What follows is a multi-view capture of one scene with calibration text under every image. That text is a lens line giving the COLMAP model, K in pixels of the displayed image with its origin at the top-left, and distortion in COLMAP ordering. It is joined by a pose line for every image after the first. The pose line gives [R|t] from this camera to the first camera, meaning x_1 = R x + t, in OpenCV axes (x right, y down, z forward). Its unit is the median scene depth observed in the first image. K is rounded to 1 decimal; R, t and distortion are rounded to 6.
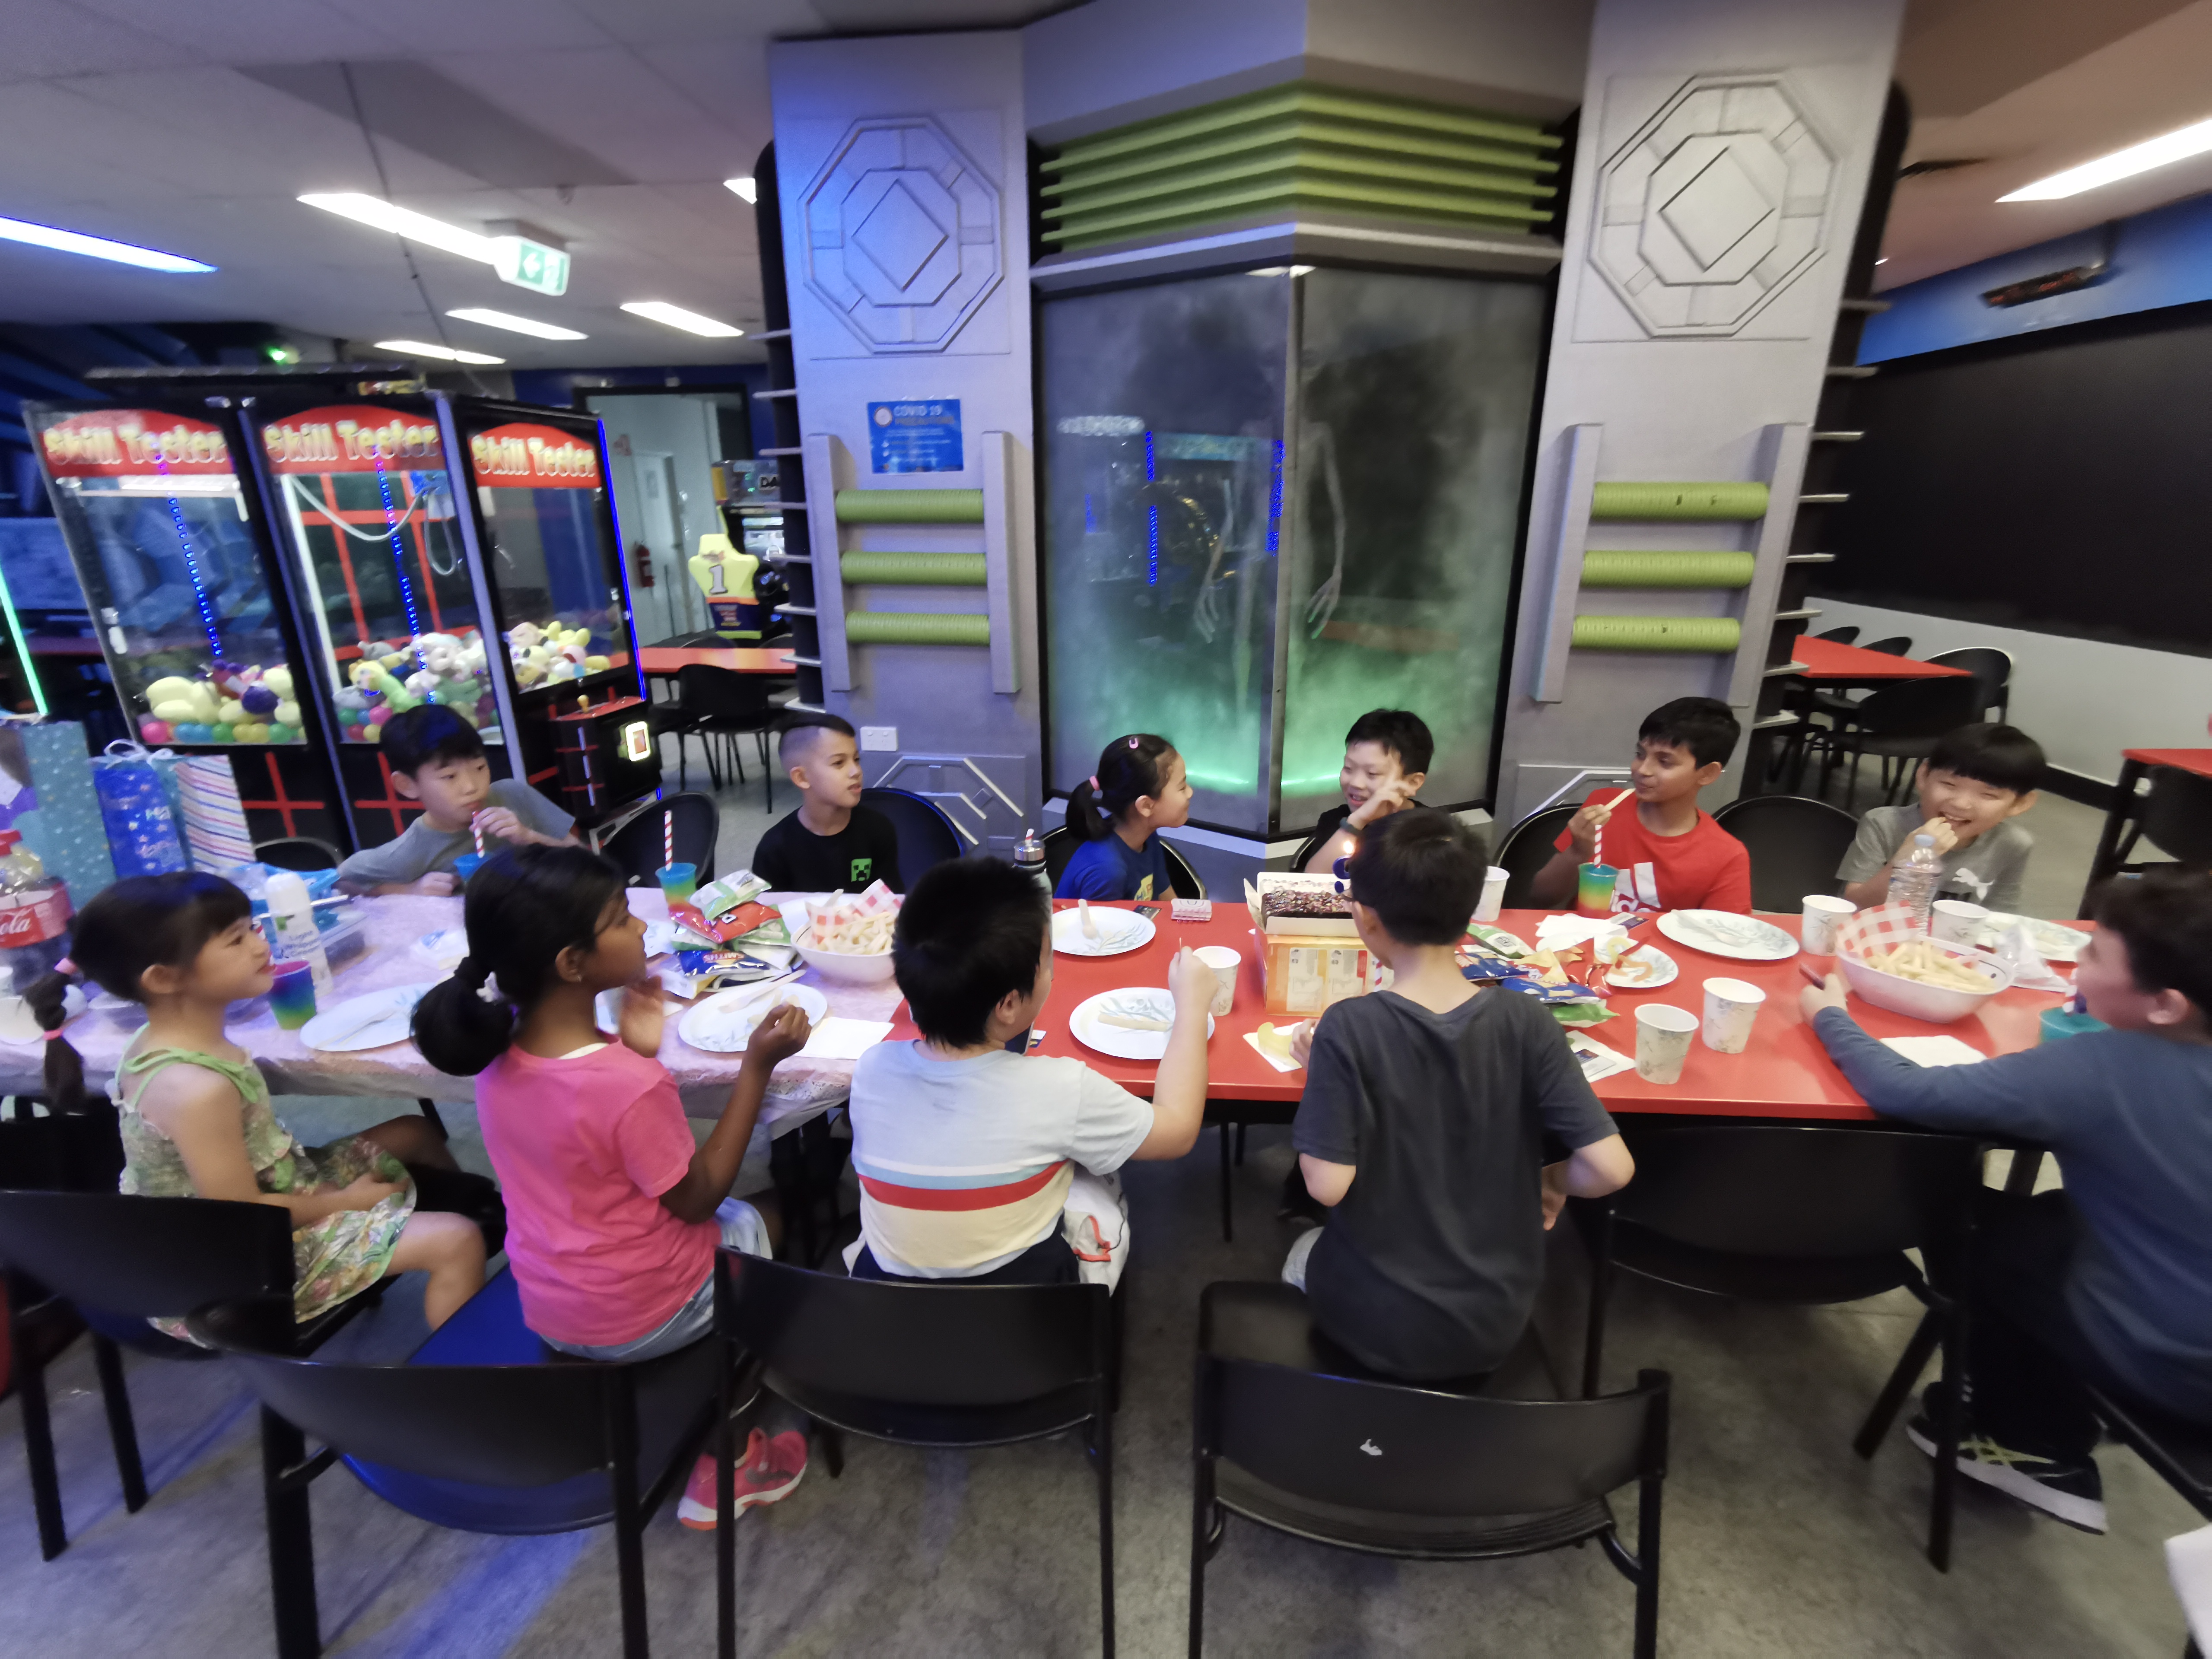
lens RADIAL K [[991.9, 0, 1106.0], [0, 991.9, 829.5], [0, 0, 1]] dist [-0.000911, -0.000058]
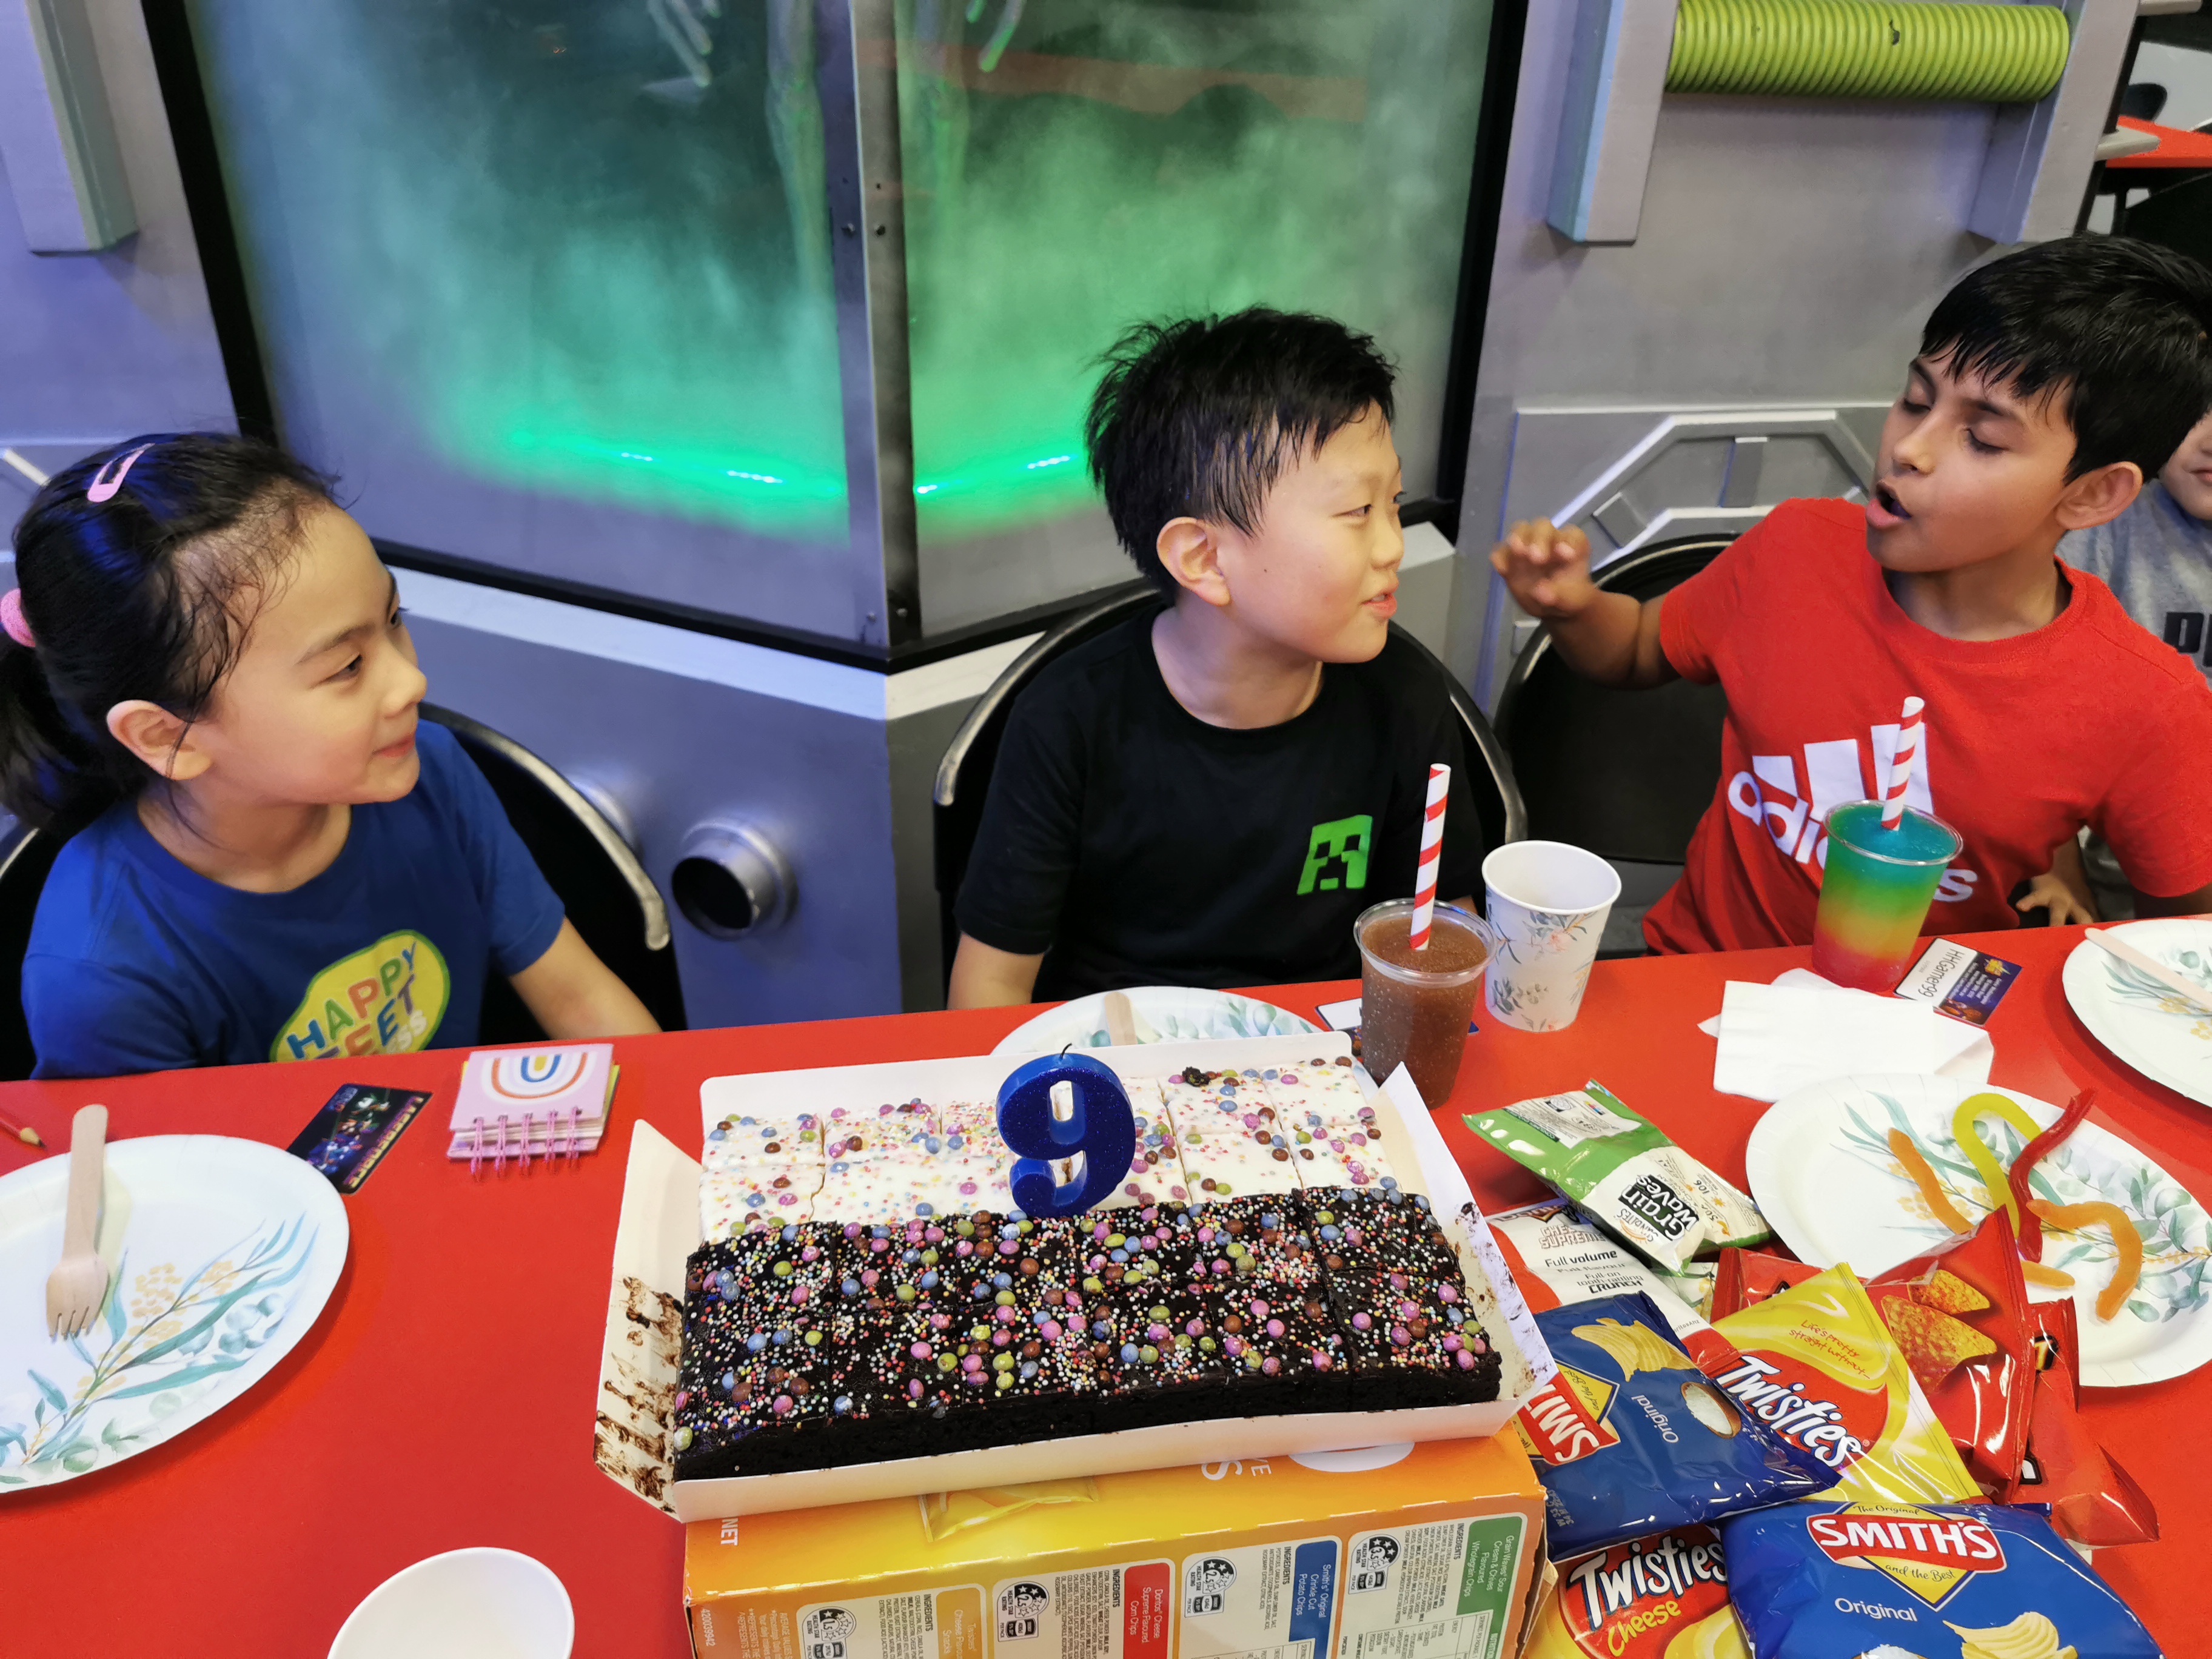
lens RADIAL K [[1751.9, 0, 1106.0], [0, 1751.9, 829.5], [0, 0, 1]] dist [0.018529, -0.003476]
pose [[0.973048, -0.093788, 0.210671, 0.098561], [0.050755, 0.978259, 0.201080, -0.053848], [-0.224949, -0.184968, 0.956653, 0.356871]]
